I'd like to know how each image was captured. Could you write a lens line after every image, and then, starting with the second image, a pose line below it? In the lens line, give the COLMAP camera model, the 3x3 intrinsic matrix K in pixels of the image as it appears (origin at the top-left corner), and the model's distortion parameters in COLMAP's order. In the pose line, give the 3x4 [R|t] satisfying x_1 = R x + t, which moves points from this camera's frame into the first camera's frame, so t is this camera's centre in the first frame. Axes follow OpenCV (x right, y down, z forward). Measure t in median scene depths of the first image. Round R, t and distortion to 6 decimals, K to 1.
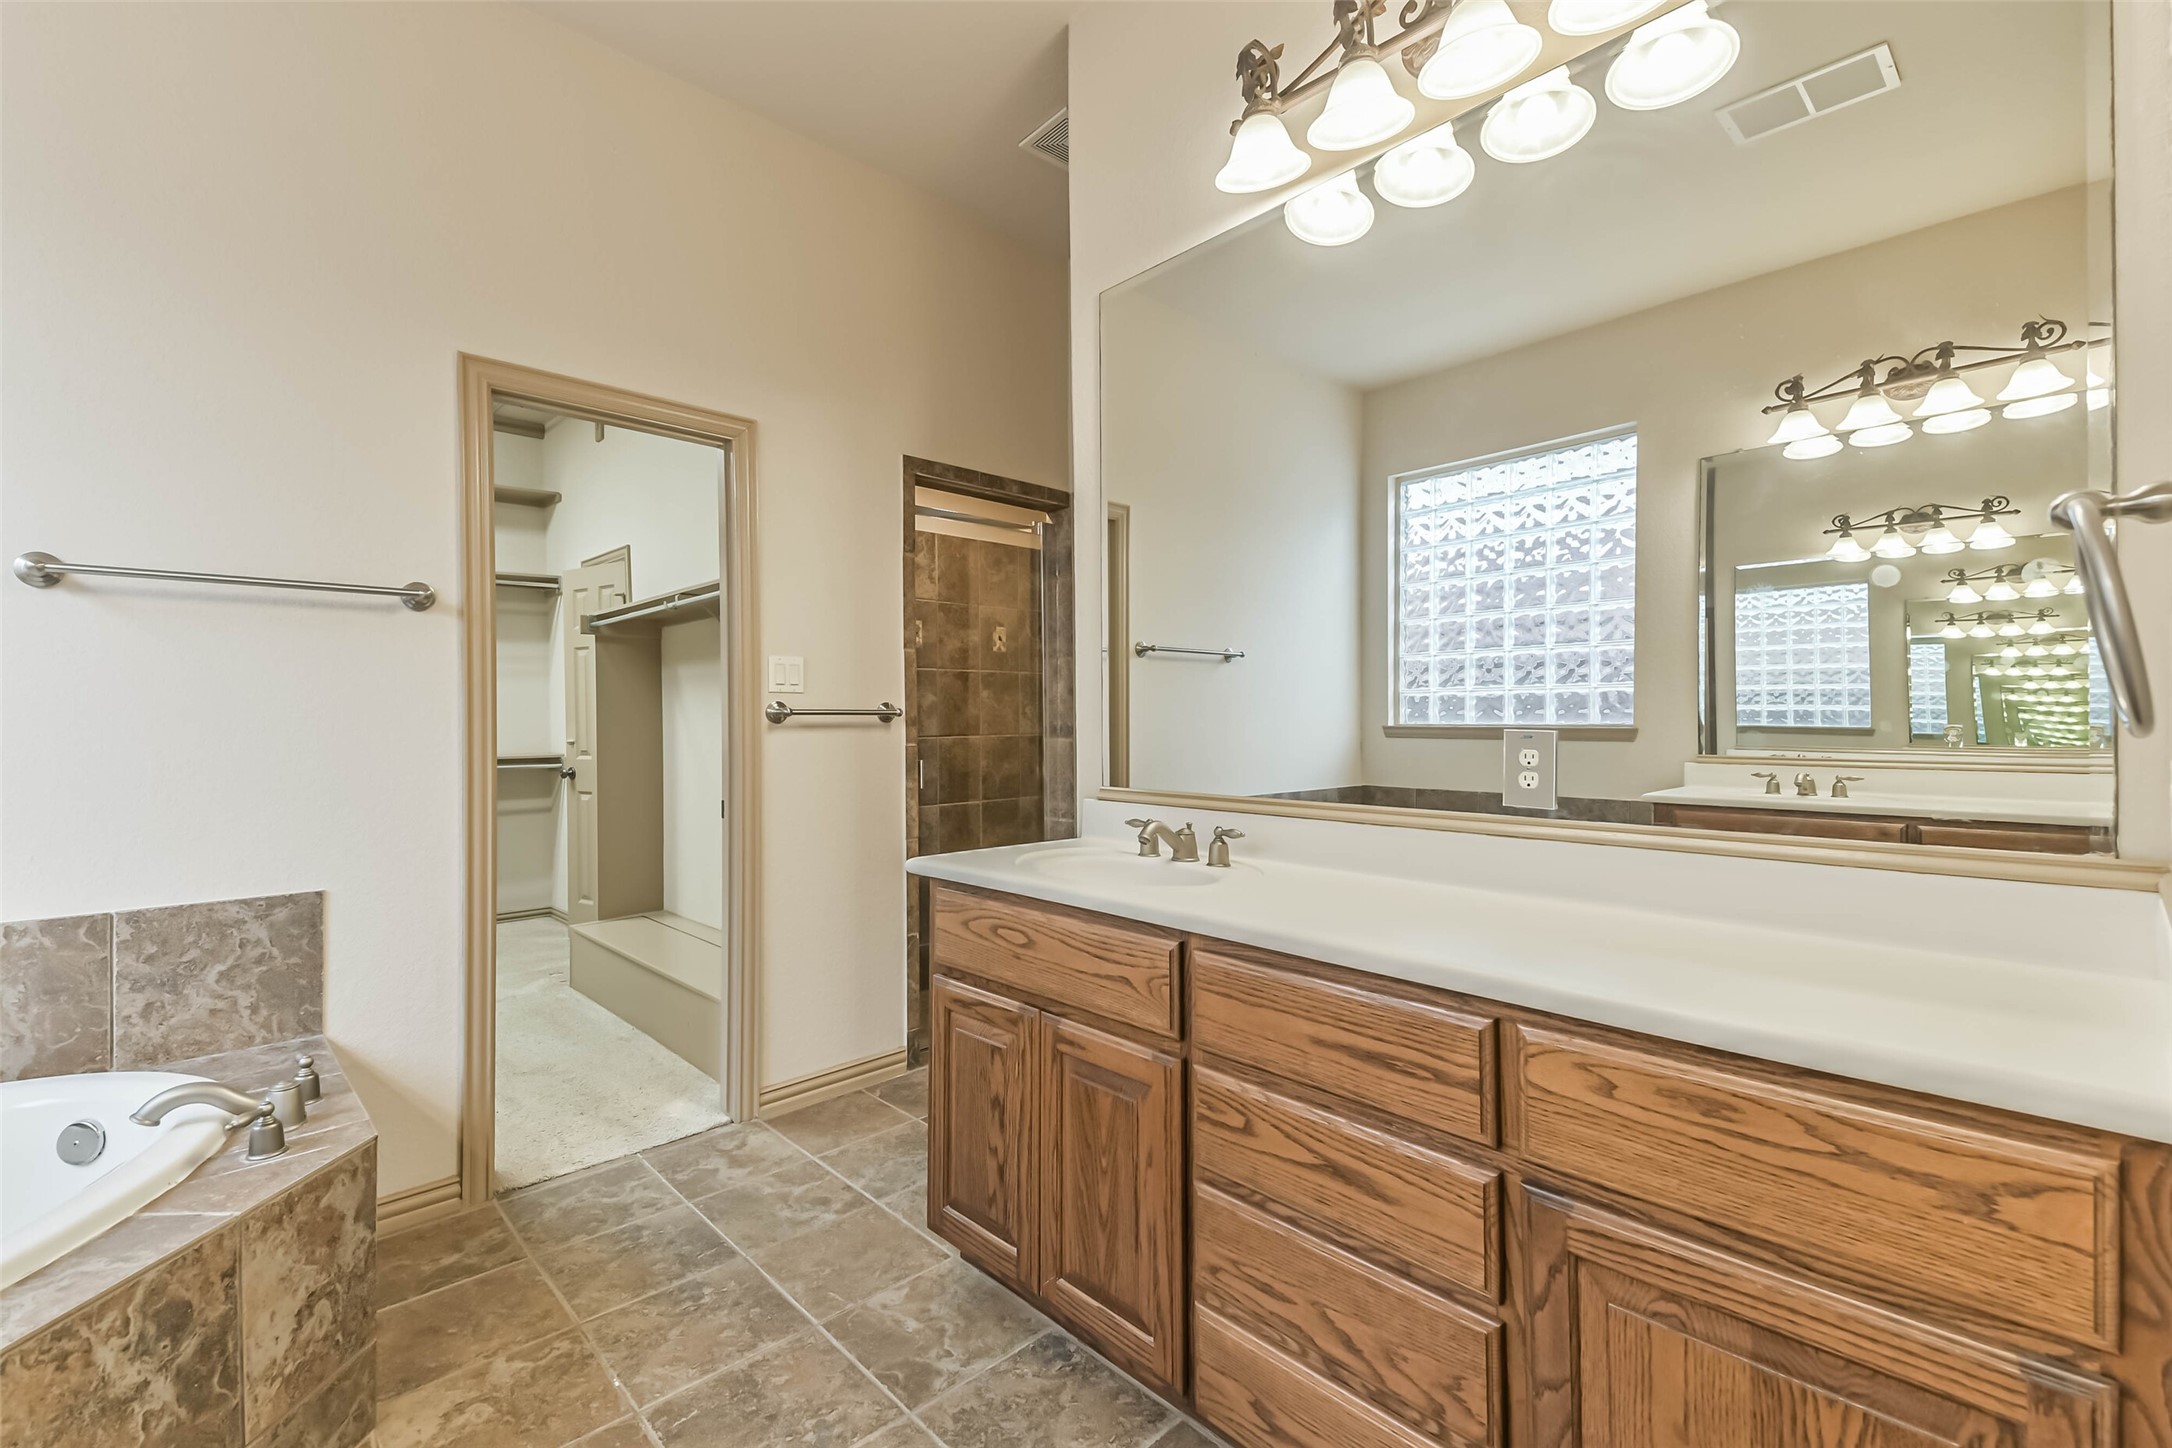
lens RADIAL K [[943.8, 0, 1087.5], [0, 943.8, 720.6], [0, 0, 1]] dist [0.087746, -0.034654]
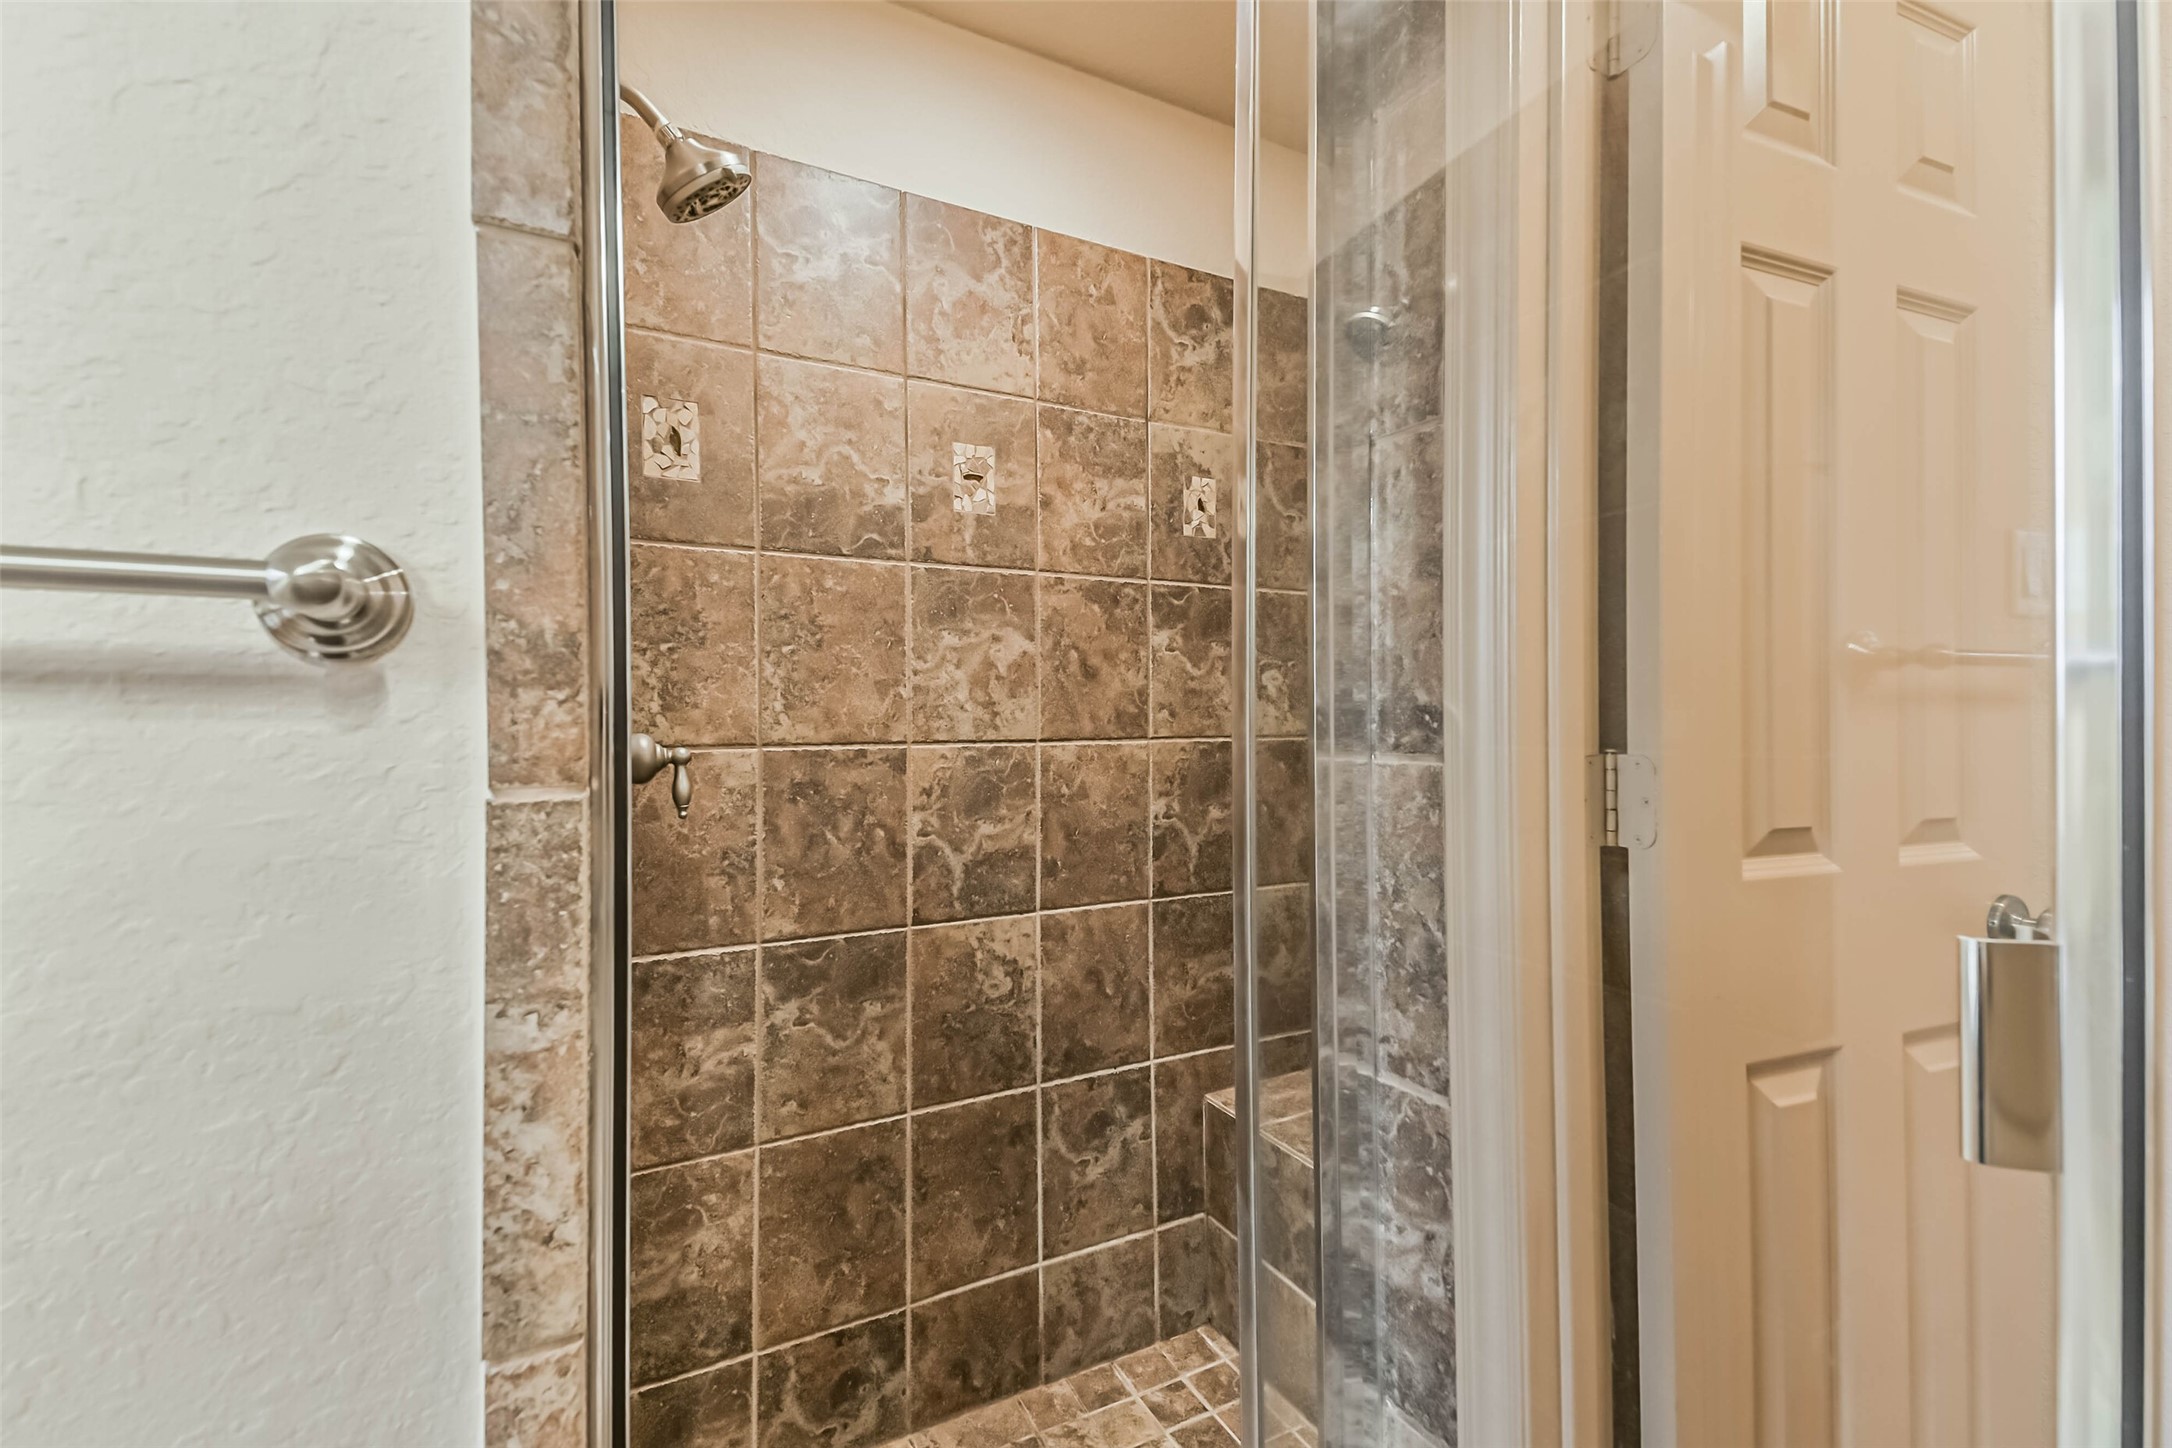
lens RADIAL K [[919.5, 0, 1090.8], [0, 919.5, 721.3], [0, 0, 1]] dist [0.115116, -0.030857]
pose [[0.963398, 0.000368, -0.268075, -0.073373], [-0.000672, 0.999999, -0.001044, 0.019958], [0.268075, 0.001186, 0.963397, 1.454033]]
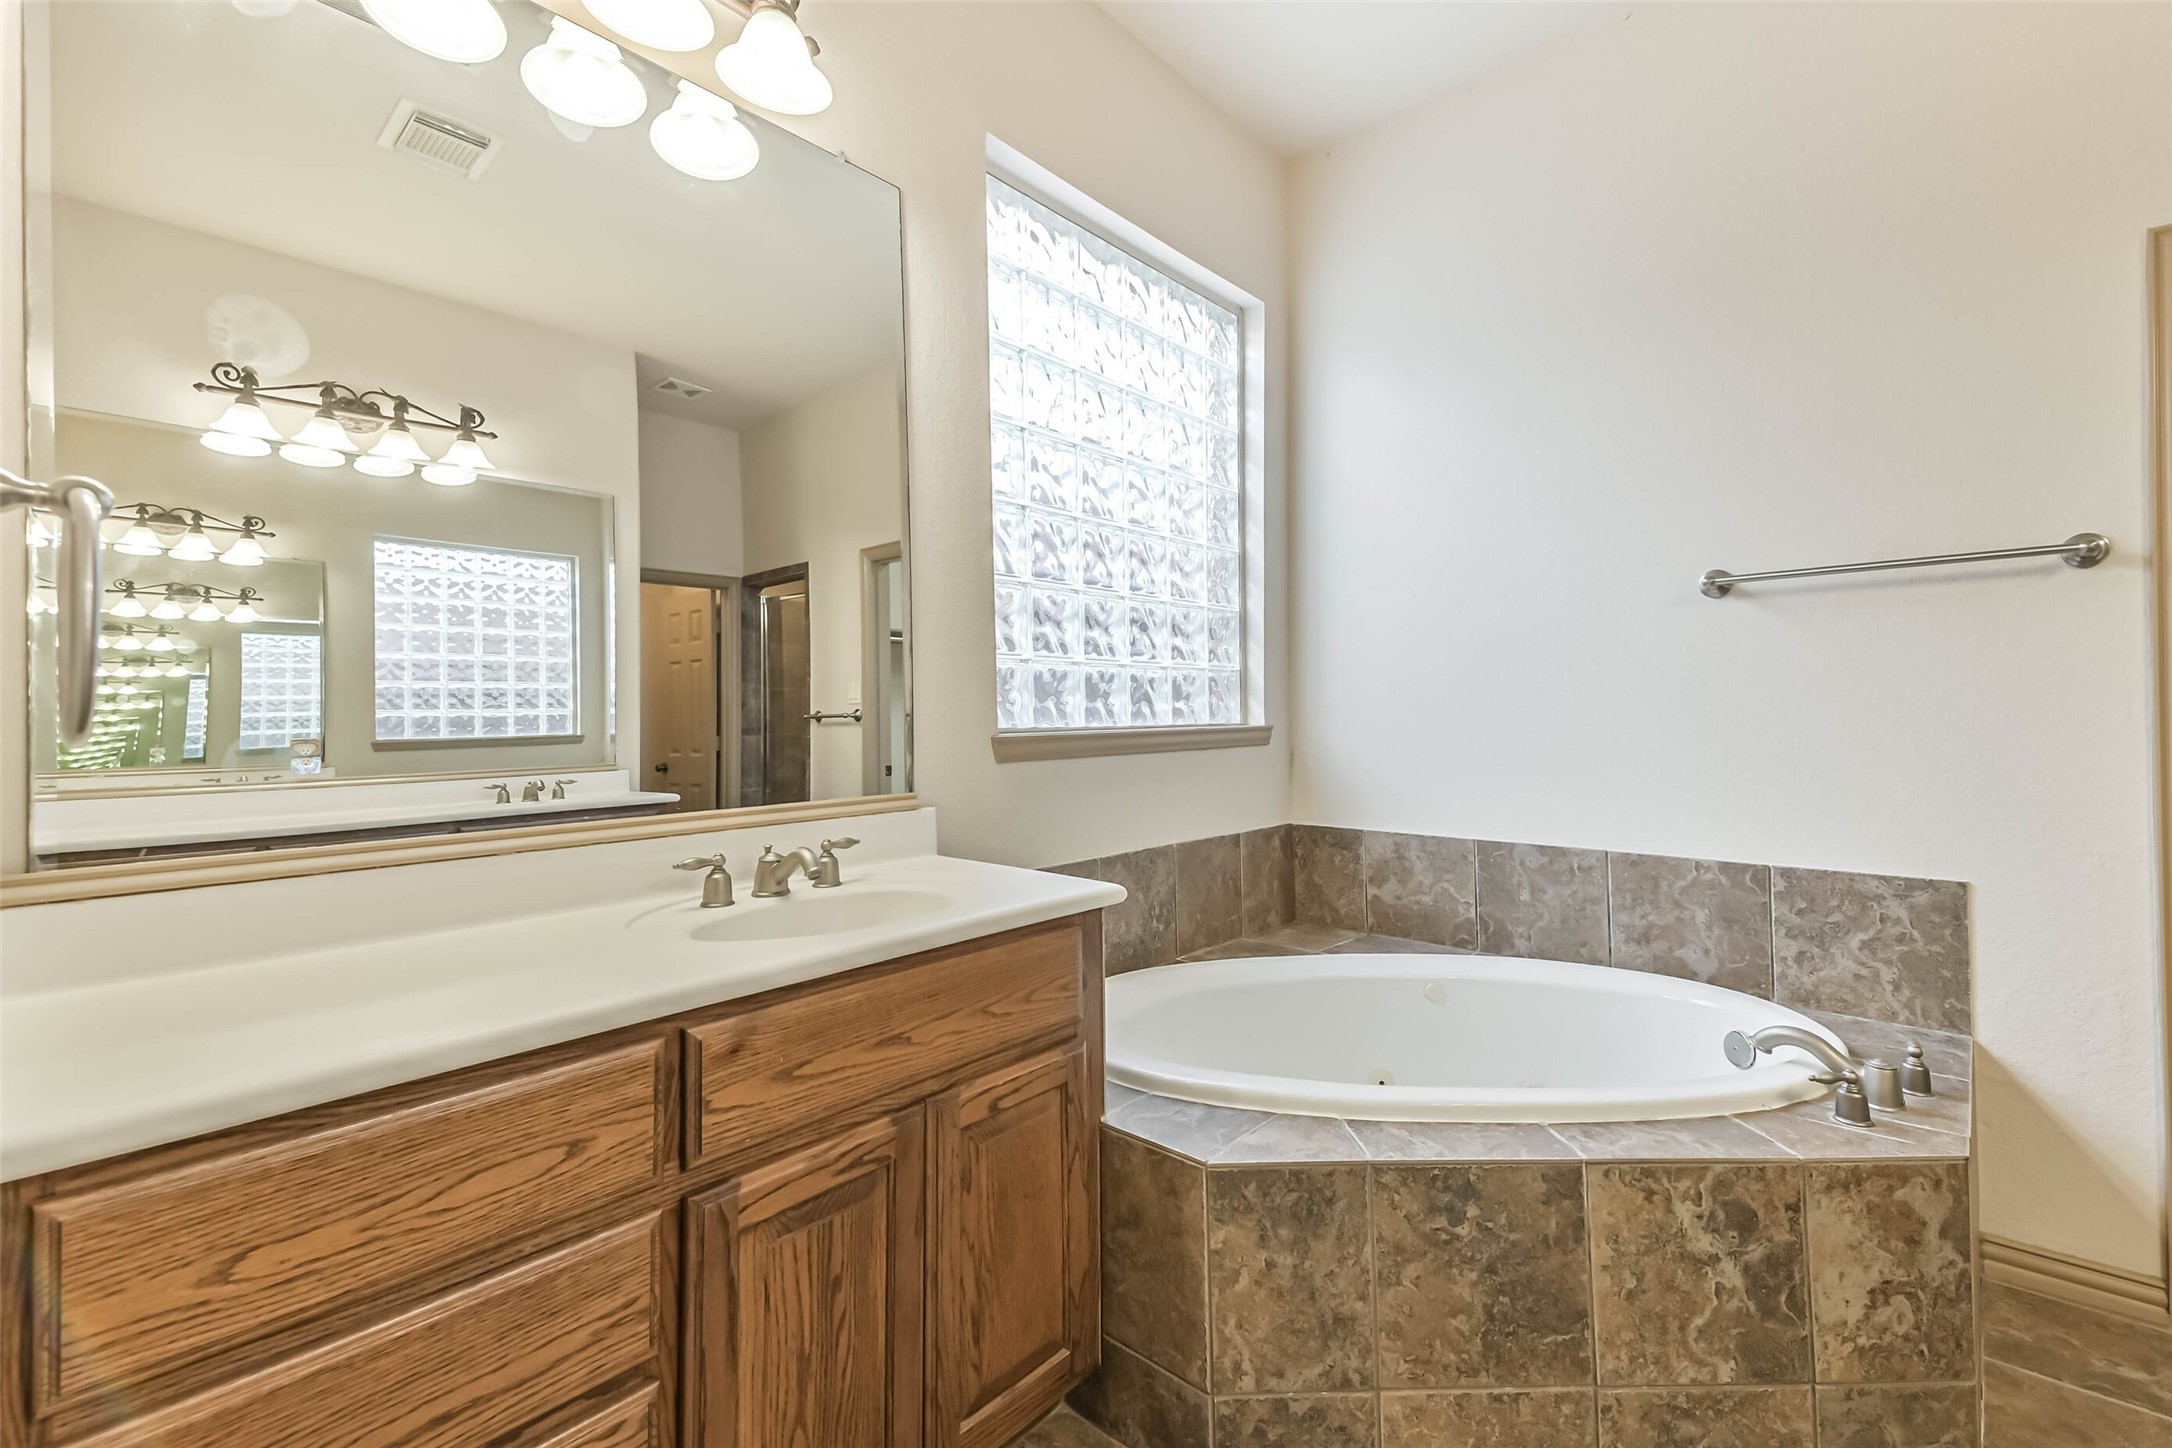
lens RADIAL K [[930.6, 0, 1088.0], [0, 930.6, 713.5], [0, 0, 1]] dist [0.118416, -0.048270]
pose [[0.068870, 0.001226, -0.997625, 0.120858], [0.008107, 0.999966, 0.001789, 0.004120], [0.997593, -0.008211, 0.068858, 0.117321]]
